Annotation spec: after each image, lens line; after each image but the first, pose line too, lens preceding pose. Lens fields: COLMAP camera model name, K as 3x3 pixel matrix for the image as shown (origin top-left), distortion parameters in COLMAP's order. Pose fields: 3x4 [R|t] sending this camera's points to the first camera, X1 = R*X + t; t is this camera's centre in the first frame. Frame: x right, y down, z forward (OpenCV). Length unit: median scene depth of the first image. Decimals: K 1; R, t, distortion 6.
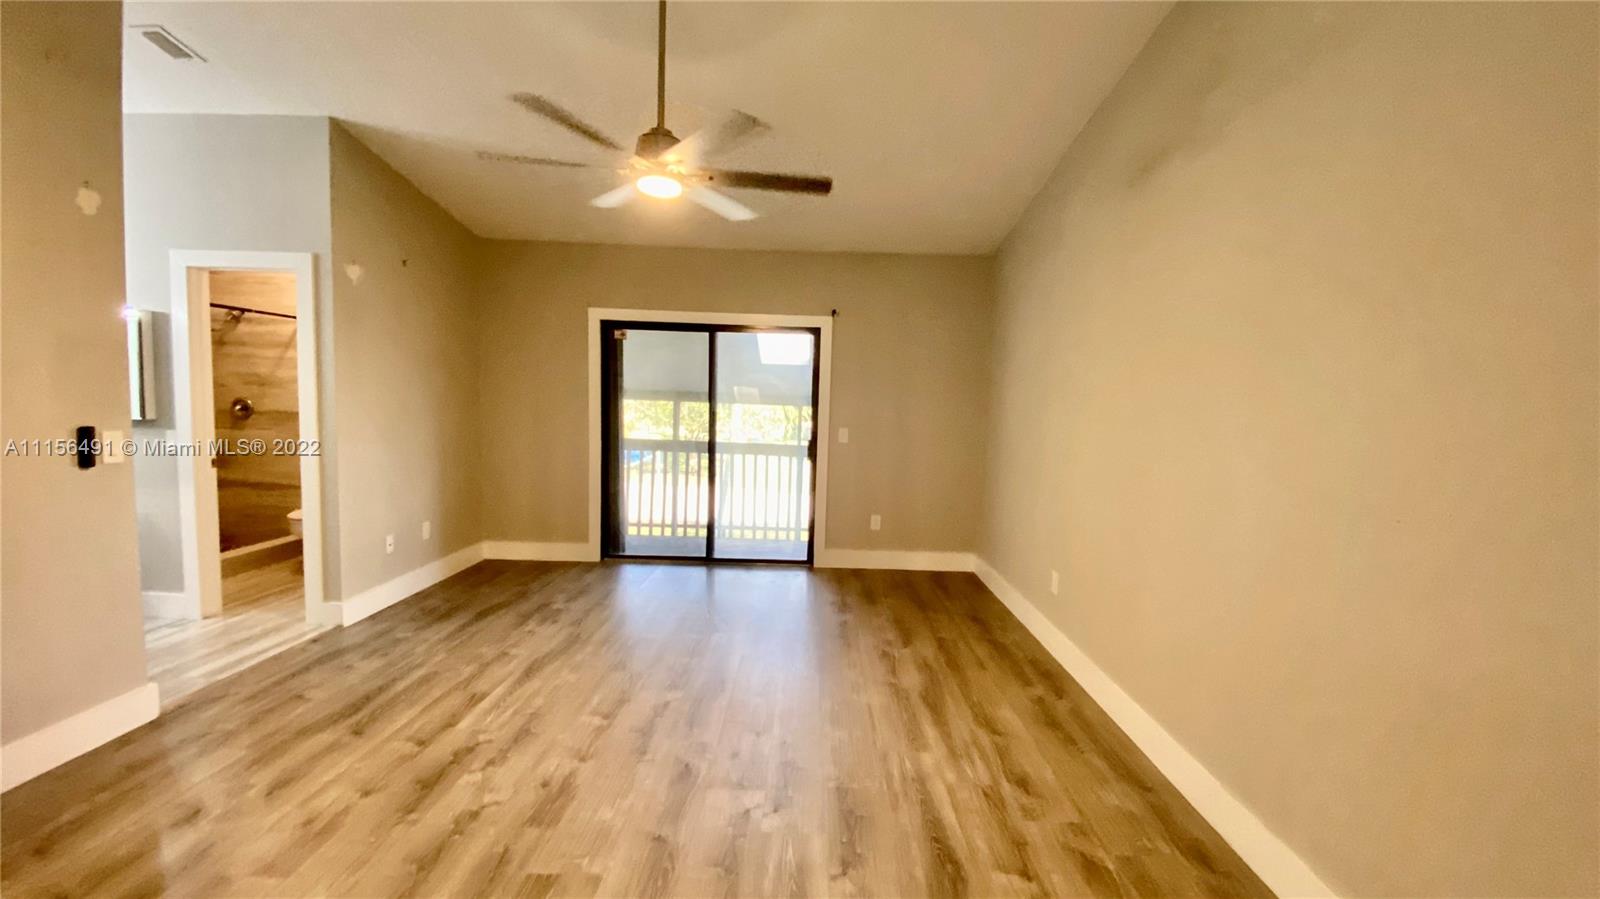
lens RADIAL K [[647.4, 0, 811.9], [0, 647.4, 452.7], [0, 0, 1]] dist [0.046059, -0.037853]
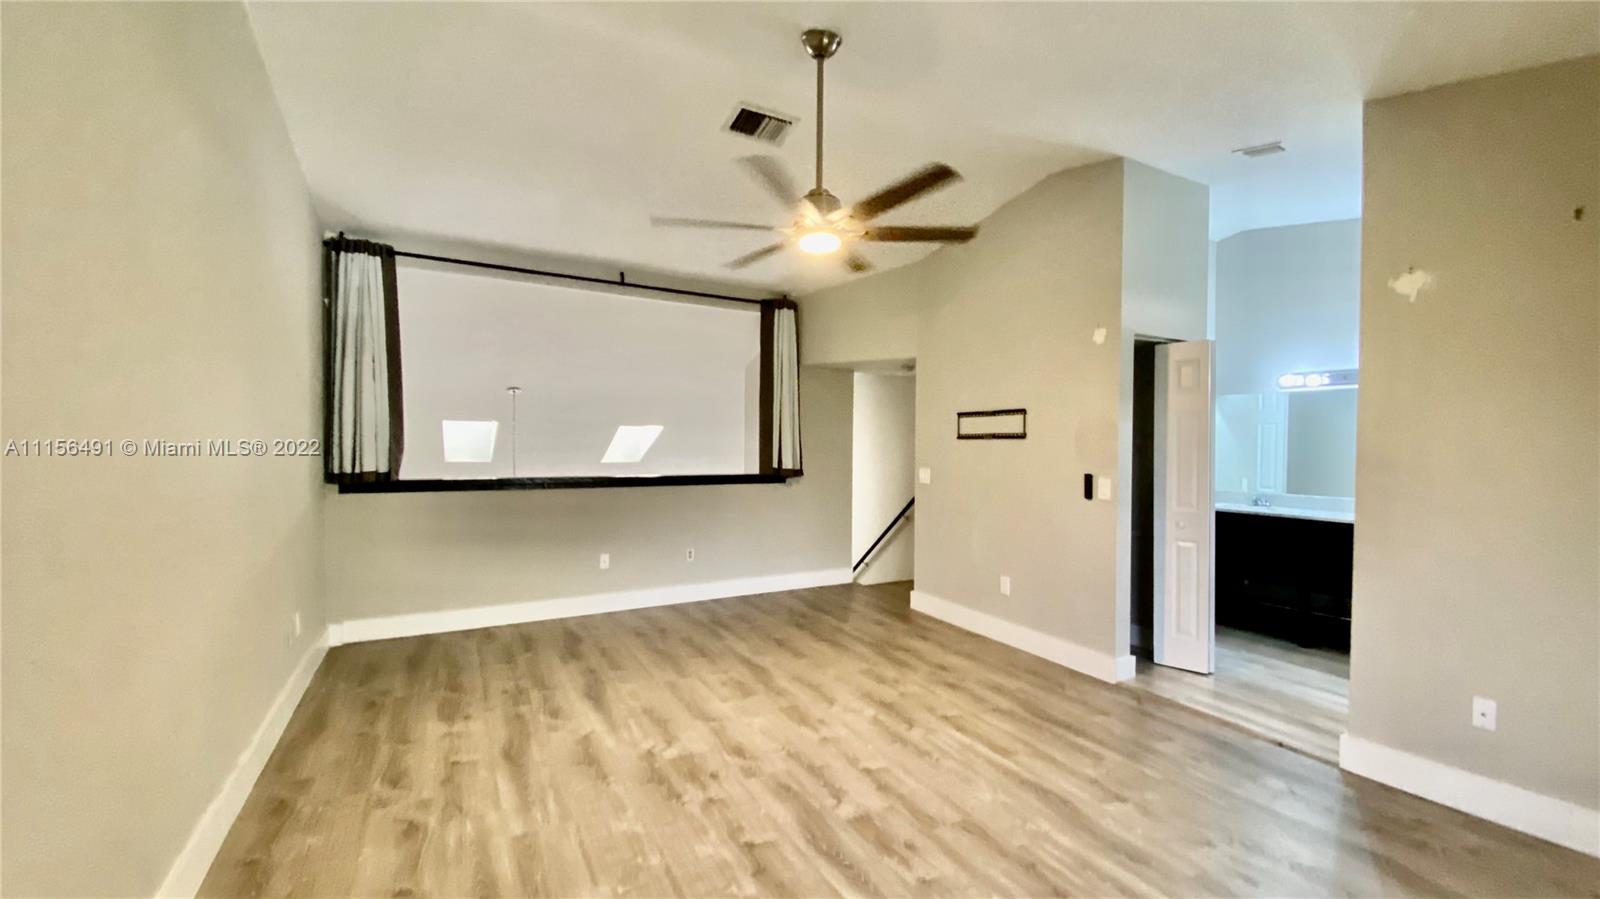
lens RADIAL K [[647.4, 0, 811.9], [0, 647.4, 452.7], [0, 0, 1]] dist [0.046059, -0.037853]
pose [[-0.871664, -0.031585, -0.489085, 0.193050], [-0.074117, 0.994939, 0.067841, -0.098949], [0.484467, 0.095384, -0.869594, 1.342323]]
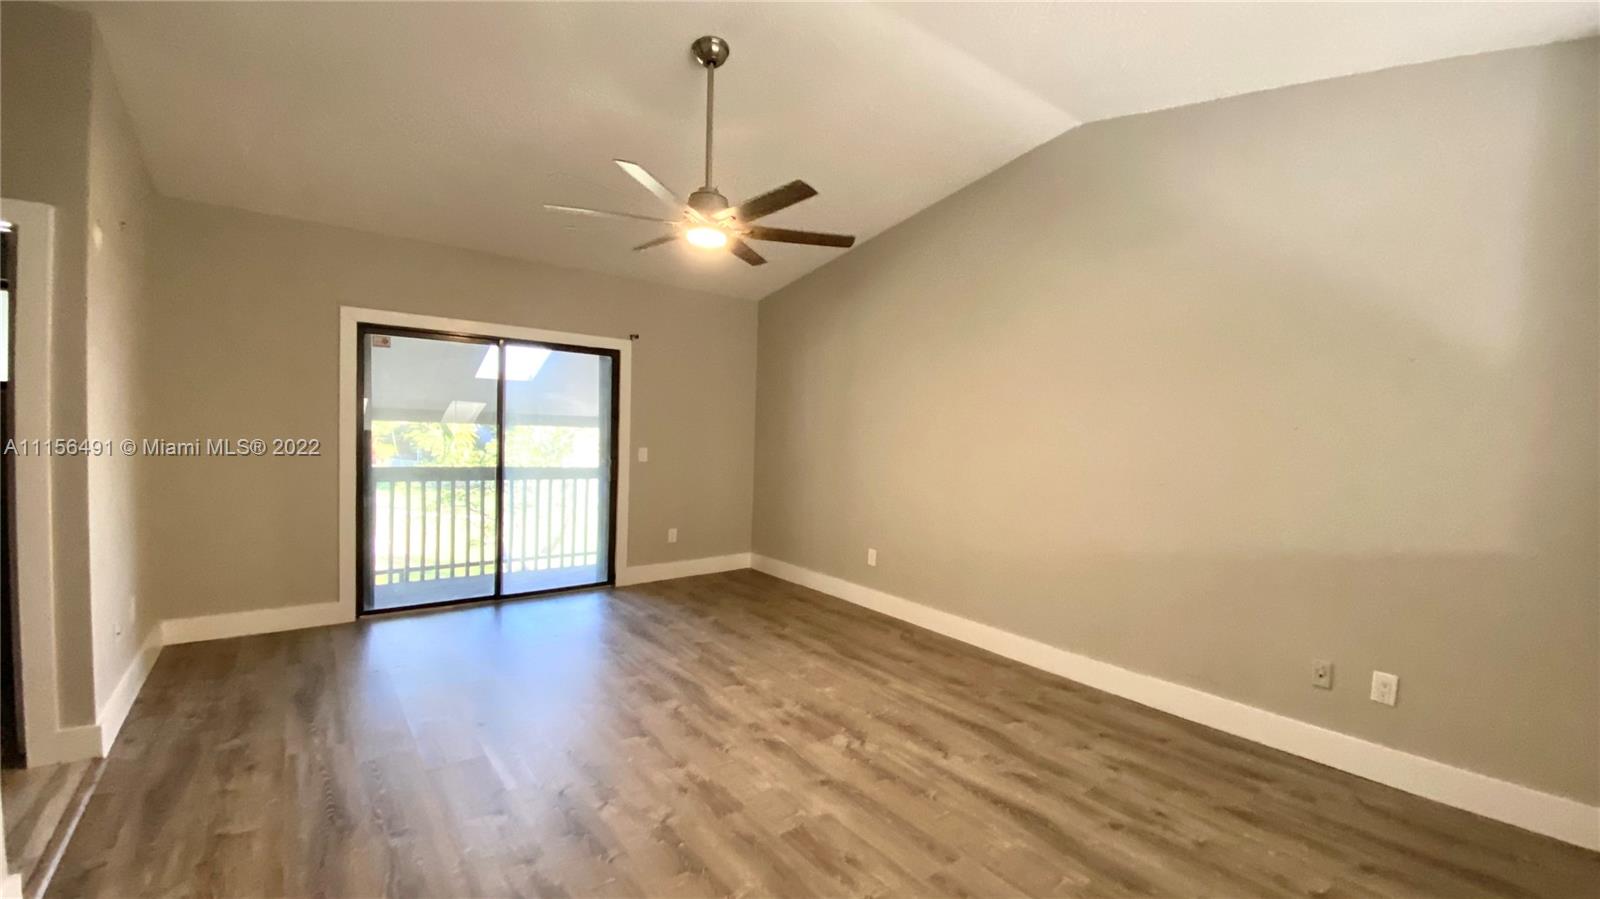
lens RADIAL K [[647.4, 0, 811.9], [0, 647.4, 452.7], [0, 0, 1]] dist [0.046059, -0.037853]
pose [[0.782174, -0.028510, 0.622408, -0.555426], [0.043780, 0.998998, -0.009258, -0.012997], [-0.621521, 0.034490, 0.782638, 0.013591]]
